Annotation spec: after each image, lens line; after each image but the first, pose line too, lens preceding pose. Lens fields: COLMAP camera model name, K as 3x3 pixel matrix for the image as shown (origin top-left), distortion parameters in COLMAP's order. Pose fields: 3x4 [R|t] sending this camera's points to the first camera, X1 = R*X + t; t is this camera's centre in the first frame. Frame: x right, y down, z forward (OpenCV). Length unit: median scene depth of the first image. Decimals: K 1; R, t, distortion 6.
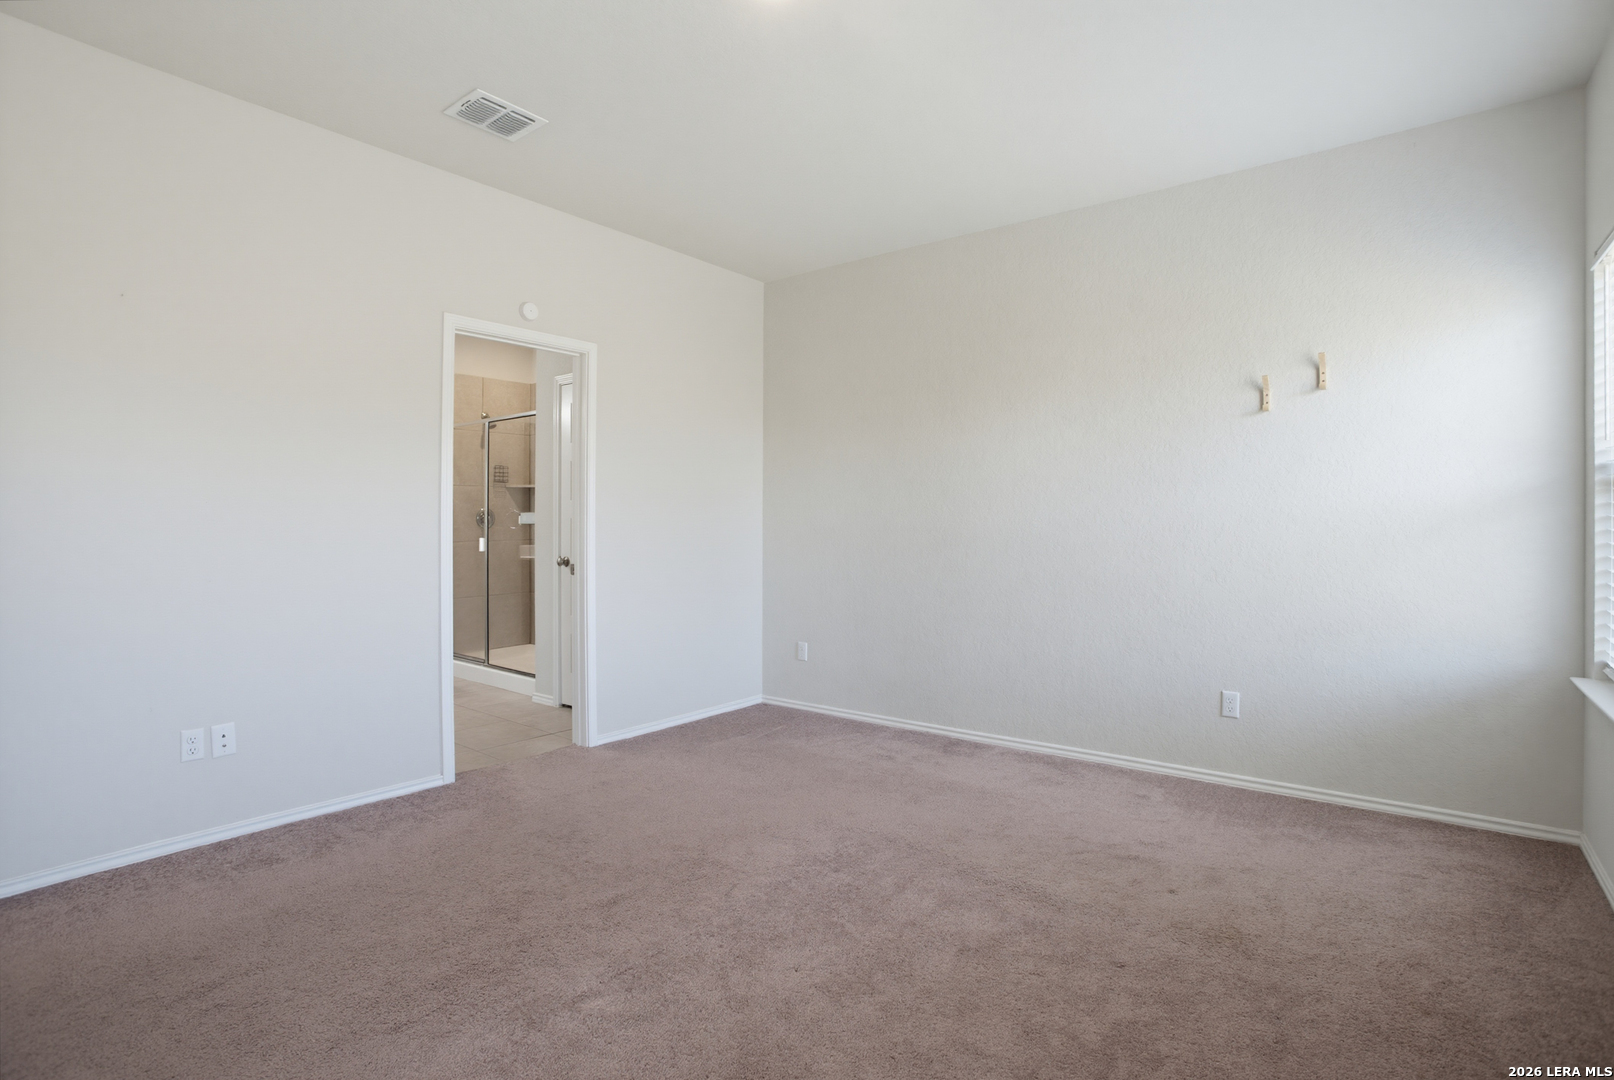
lens RADIAL K [[785.2, 0, 811.7], [0, 785.2, 526.1], [0, 0, 1]] dist [-0.054233, 0.007800]
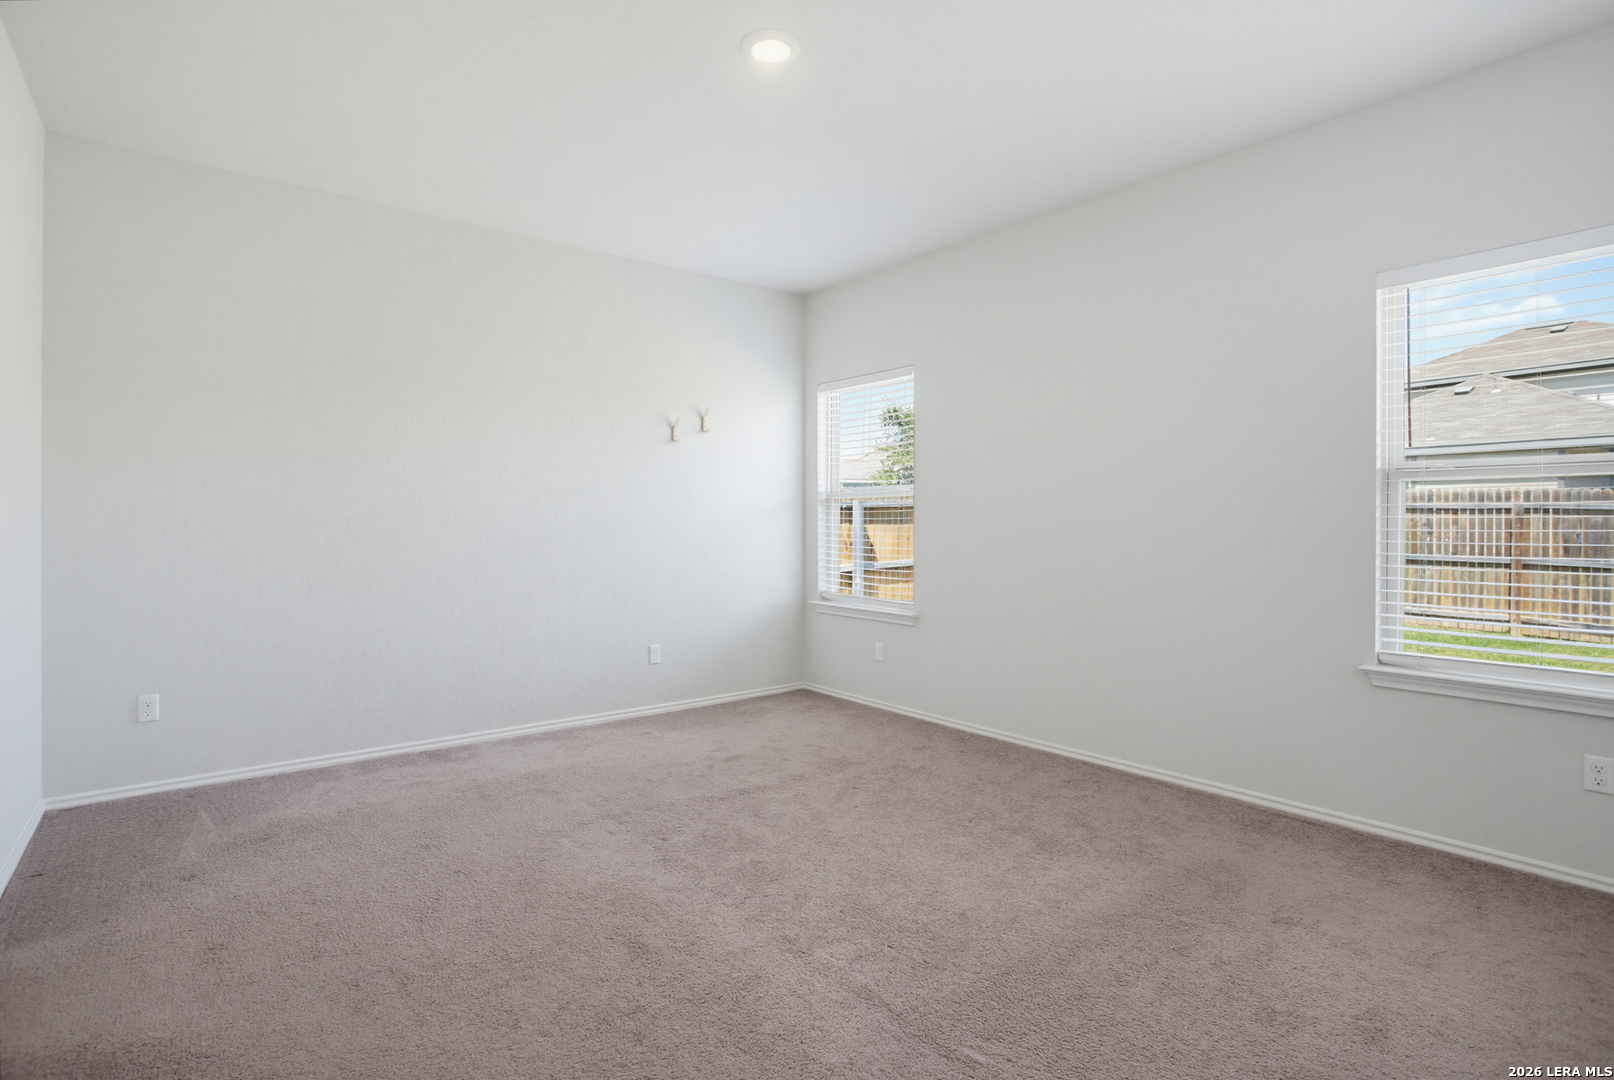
lens RADIAL K [[785.2, 0, 811.7], [0, 785.2, 526.1], [0, 0, 1]] dist [-0.054233, 0.007800]
pose [[0.216592, 0.000354, 0.976262, -0.791030], [0.000304, 1.000000, -0.000430, 0.006736], [-0.976262, 0.000390, 0.216592, 0.458130]]
